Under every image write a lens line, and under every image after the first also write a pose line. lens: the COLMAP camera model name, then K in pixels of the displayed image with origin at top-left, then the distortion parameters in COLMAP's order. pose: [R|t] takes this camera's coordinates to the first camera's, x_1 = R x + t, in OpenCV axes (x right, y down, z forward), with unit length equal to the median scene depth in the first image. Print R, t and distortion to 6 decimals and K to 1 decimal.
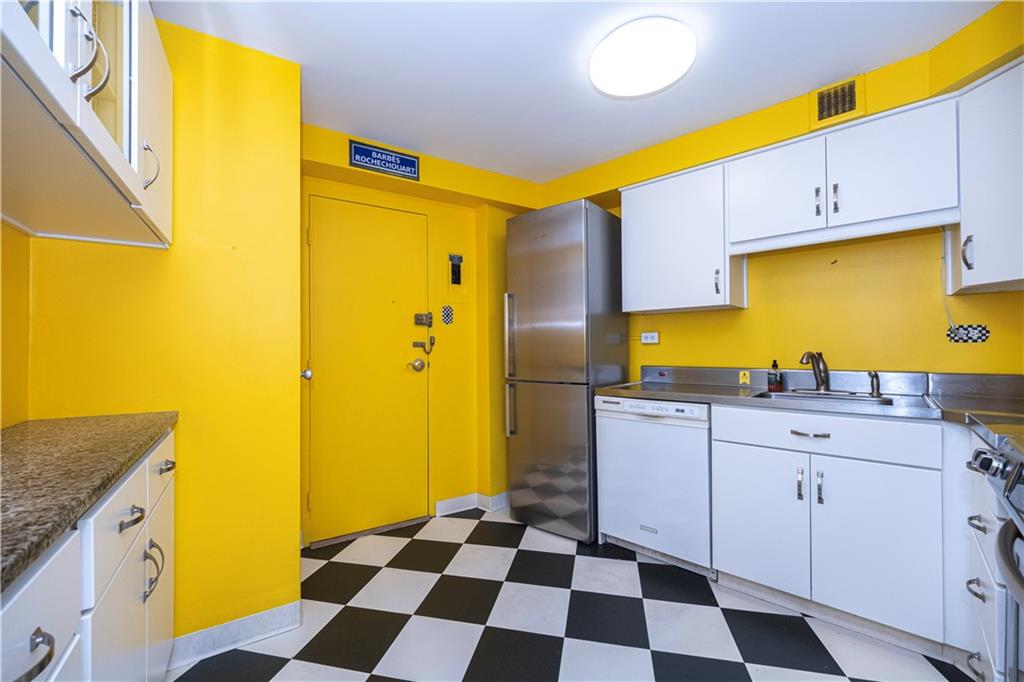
lens RADIAL K [[412.9, 0, 511.7], [0, 412.9, 340.4], [0, 0, 1]] dist [0.003170, -0.000191]
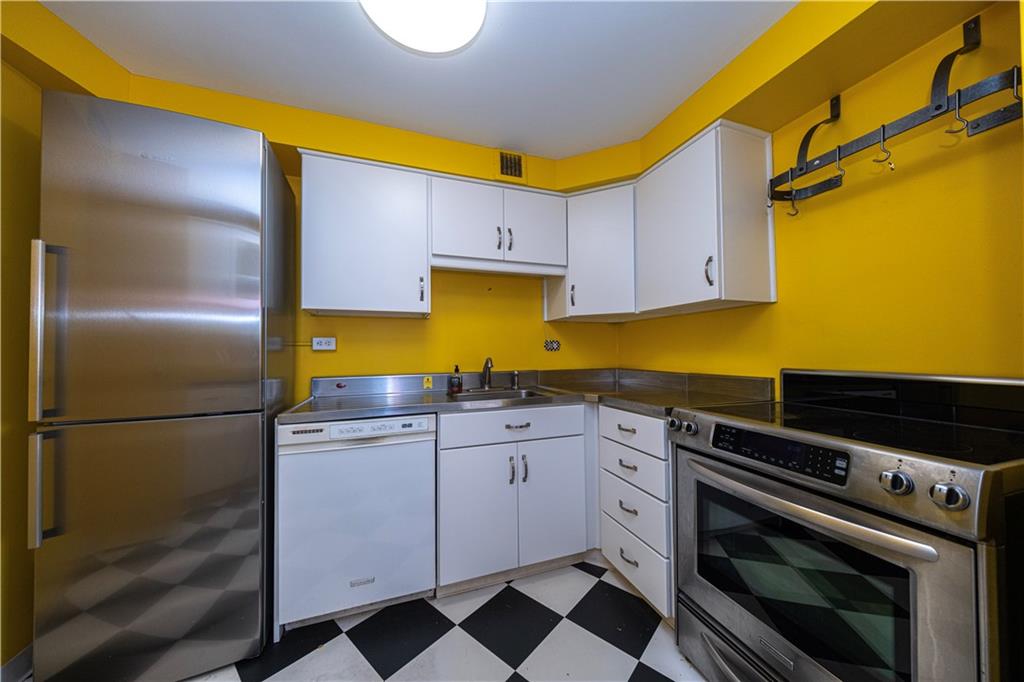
lens RADIAL K [[329.8, 0, 504.8], [0, 329.8, 345.8], [0, 0, 1]] dist [0.005505, -0.000505]
pose [[0.486824, 0.021476, 0.873236, -0.101421], [-0.010432, 0.999769, -0.018773, 0.008743], [-0.873438, 0.000030, 0.486936, 0.425667]]
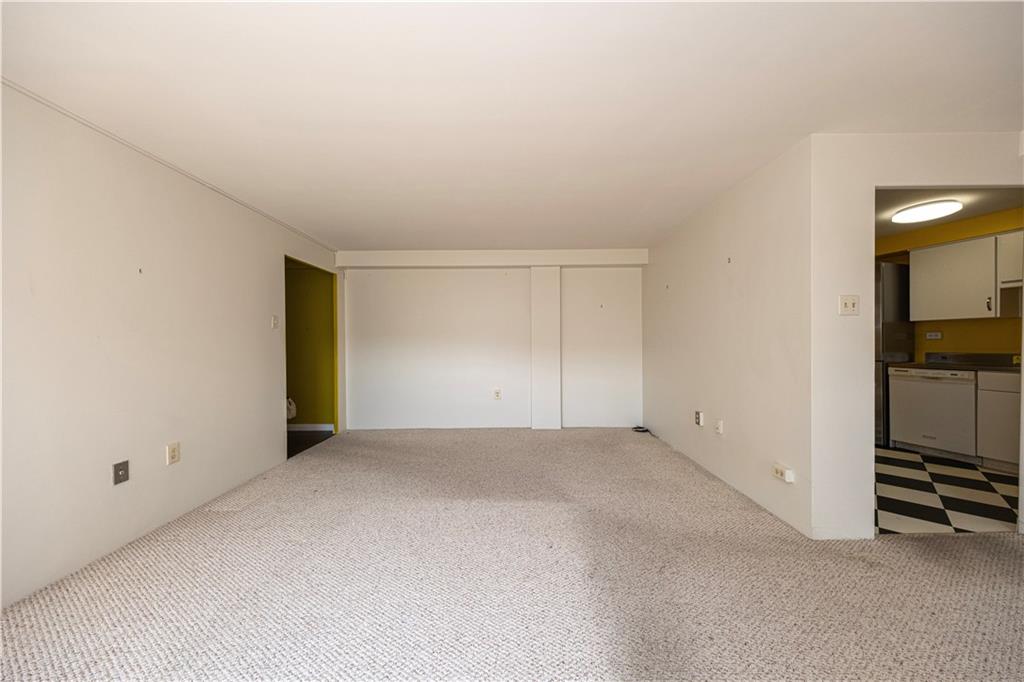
lens RADIAL K [[354.2, 0, 509.3], [0, 354.2, 344.0], [0, 0, 1]] dist [0.000325, 0.000059]
pose [[0.839757, 0.003231, -0.542953, -0.390424], [0.009242, 0.999752, 0.020243, -0.021550], [0.542884, -0.022017, 0.839519, -1.352582]]
